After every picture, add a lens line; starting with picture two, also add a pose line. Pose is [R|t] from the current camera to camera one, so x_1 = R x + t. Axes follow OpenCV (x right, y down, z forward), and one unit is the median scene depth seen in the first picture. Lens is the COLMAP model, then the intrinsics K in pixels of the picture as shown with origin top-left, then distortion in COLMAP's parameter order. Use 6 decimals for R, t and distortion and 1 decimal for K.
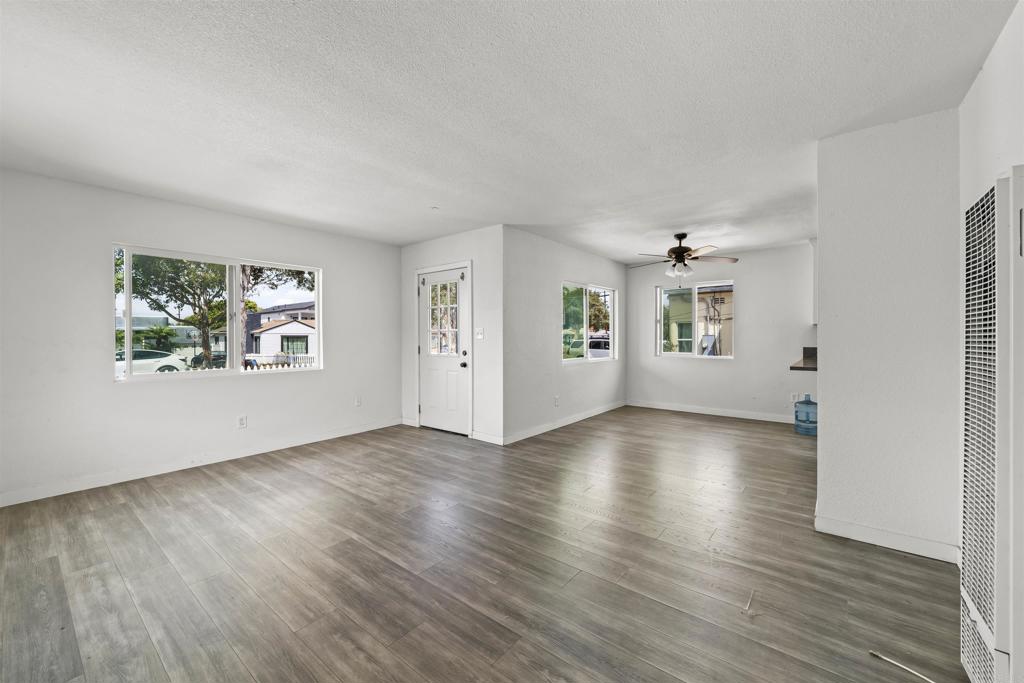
lens RADIAL K [[406.2, 0, 508.4], [0, 406.2, 338.2], [0, 0, 1]] dist [-0.000898, 0.000043]
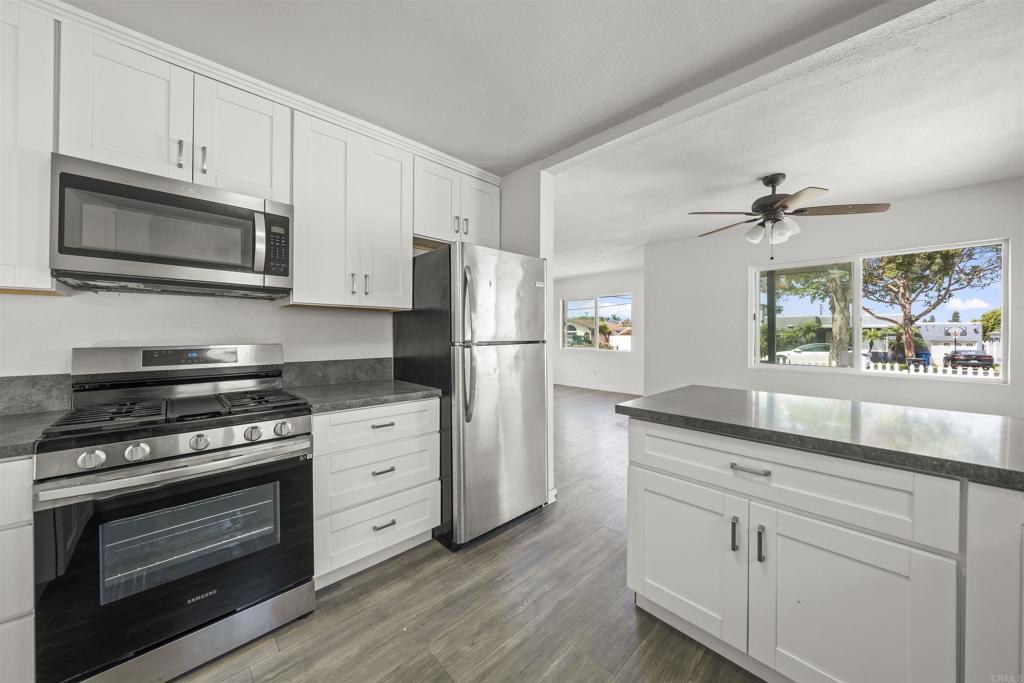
lens RADIAL K [[356.4, 0, 509.6], [0, 356.4, 333.4], [0, 0, 1]] dist [-0.001913, -0.000059]
pose [[-0.125509, 0.009014, -0.992052, 1.065777], [-0.011644, 0.999876, 0.010559, -0.007688], [0.992024, 0.012877, -0.125388, 0.675272]]
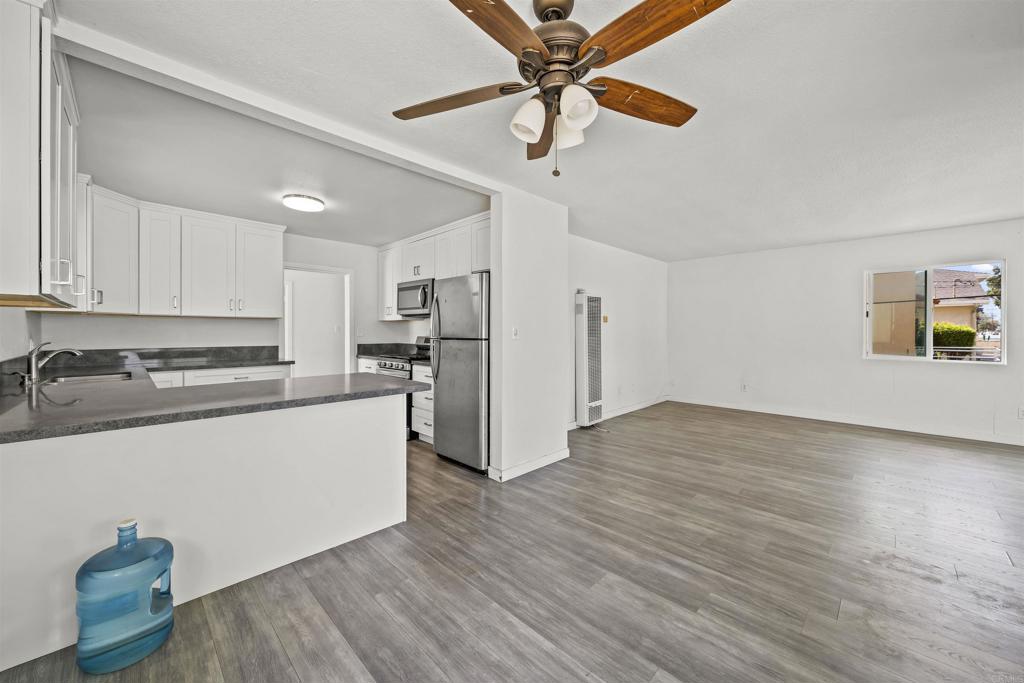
lens RADIAL K [[387.0, 0, 510.2], [0, 387.0, 330.4], [0, 0, 1]] dist [0.000462, -0.000029]
pose [[-0.994609, 0.003208, 0.103643, 0.438055], [0.004014, 0.999963, 0.007565, -0.011975], [-0.103615, 0.007940, -0.994586, 1.330183]]
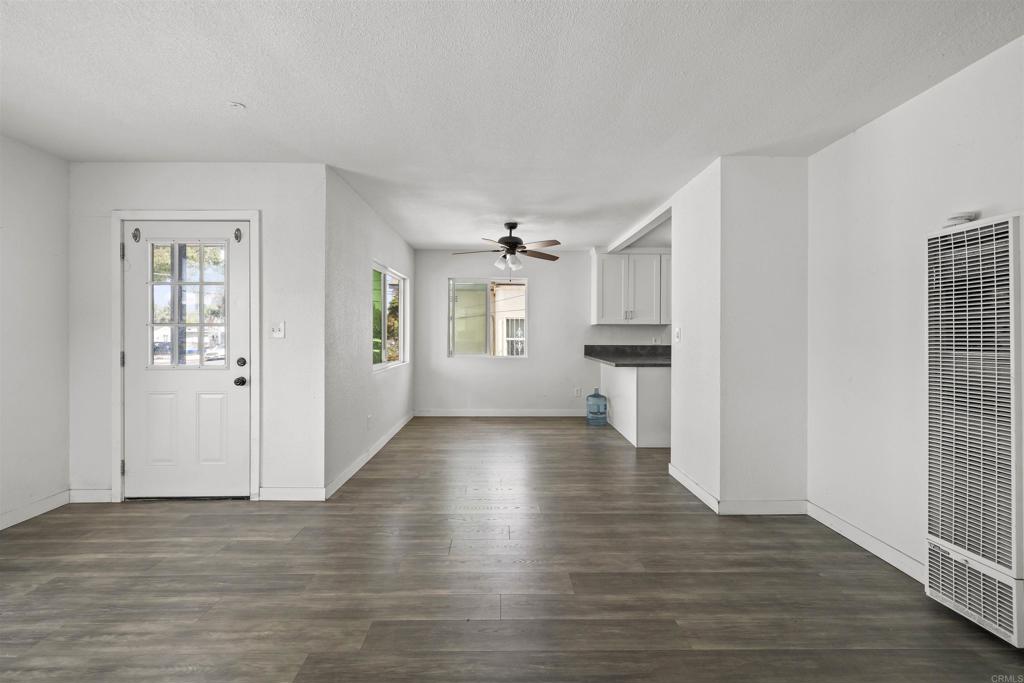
lens RADIAL K [[452.5, 0, 507.8], [0, 452.5, 332.6], [0, 0, 1]] dist [0.001938, 0.000040]
pose [[0.766624, 0.005464, 0.642073, -0.241395], [0.000457, 0.999959, -0.009056, -0.000722], [-0.642096, 0.007236, 0.766590, 0.230969]]
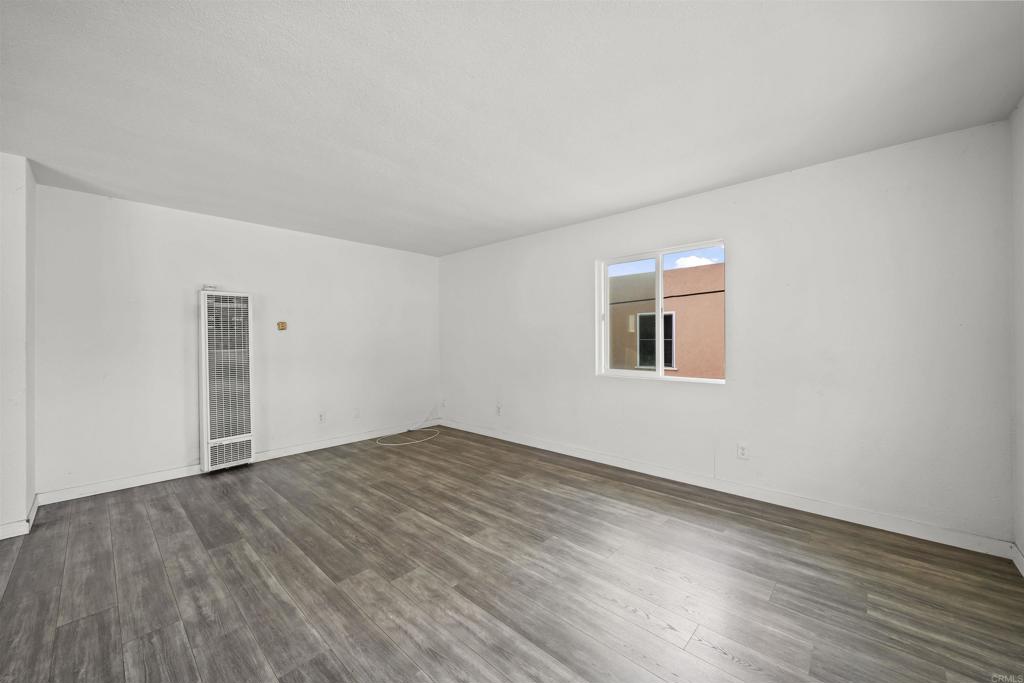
lens RADIAL K [[386.7, 0, 508.3], [0, 386.7, 349.7], [0, 0, 1]] dist [-0.006618, 0.000013]
pose [[-0.997559, 0.007690, 0.069407, -0.284952], [0.010245, 0.999280, 0.036529, -0.009051], [-0.069076, 0.037151, -0.996919, 0.998588]]
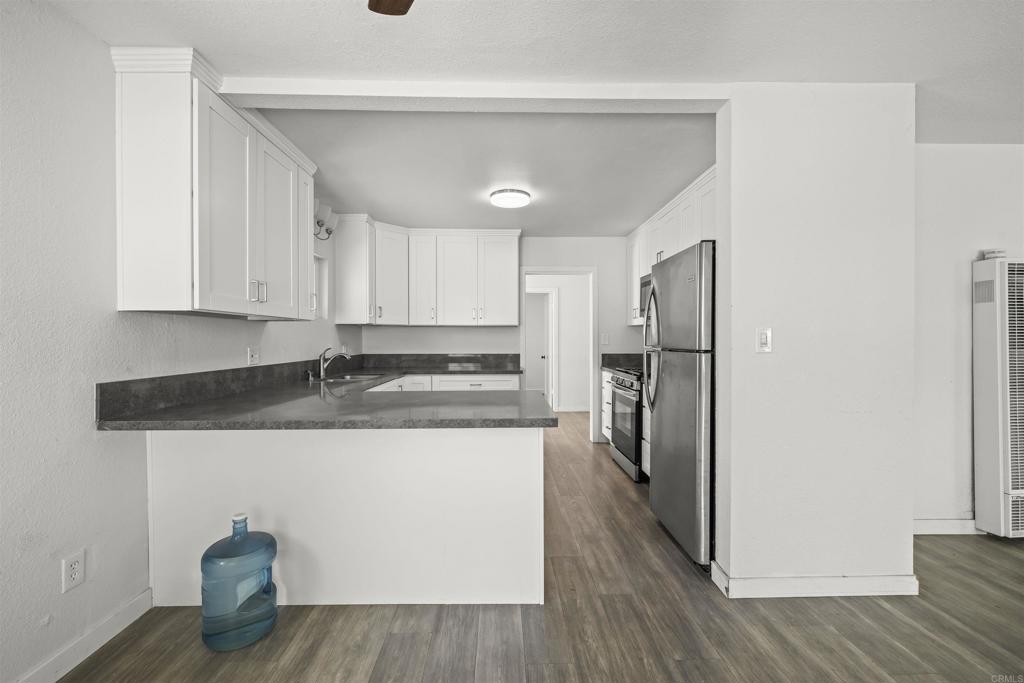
lens RADIAL K [[426.1, 0, 512.0], [0, 426.1, 341.5], [0, 0, 1]] dist [0.001009, 0.000098]
pose [[-0.649168, 0.001252, 0.760644, 0.339558], [0.012832, 0.999874, 0.009305, -0.008933], [-0.760537, 0.015801, -0.649102, 1.112370]]
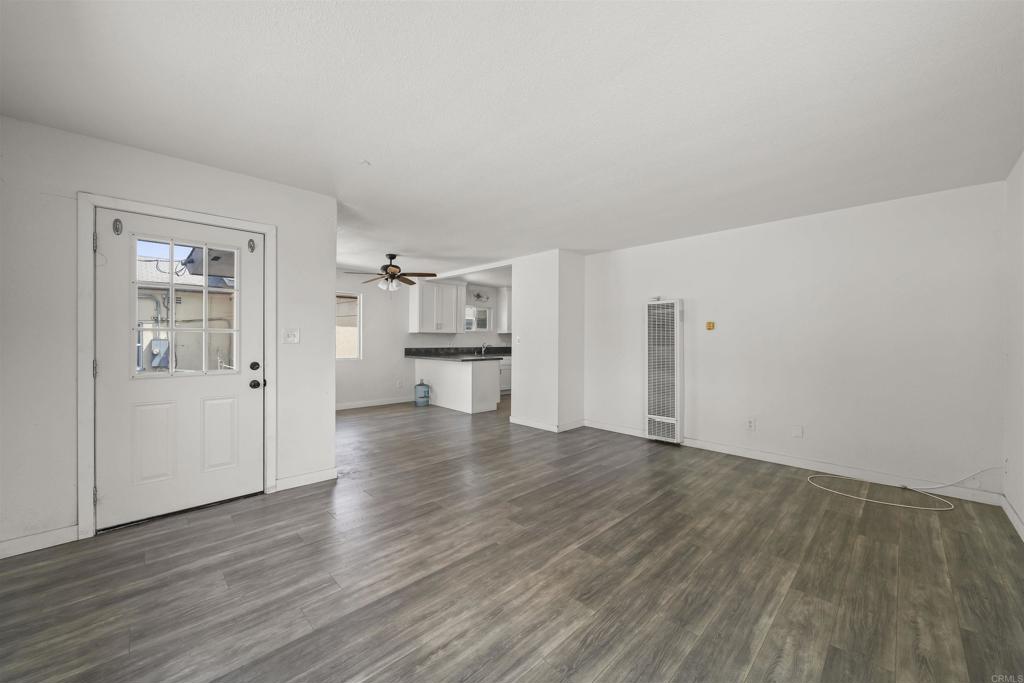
lens RADIAL K [[387.9, 0, 510.3], [0, 387.9, 339.6], [0, 0, 1]] dist [-0.005864, 0.000039]
pose [[0.116704, 0.004133, 0.993158, -0.677739], [0.003862, 0.999982, -0.004615, -0.000591], [-0.993159, 0.004374, 0.116686, 0.537320]]
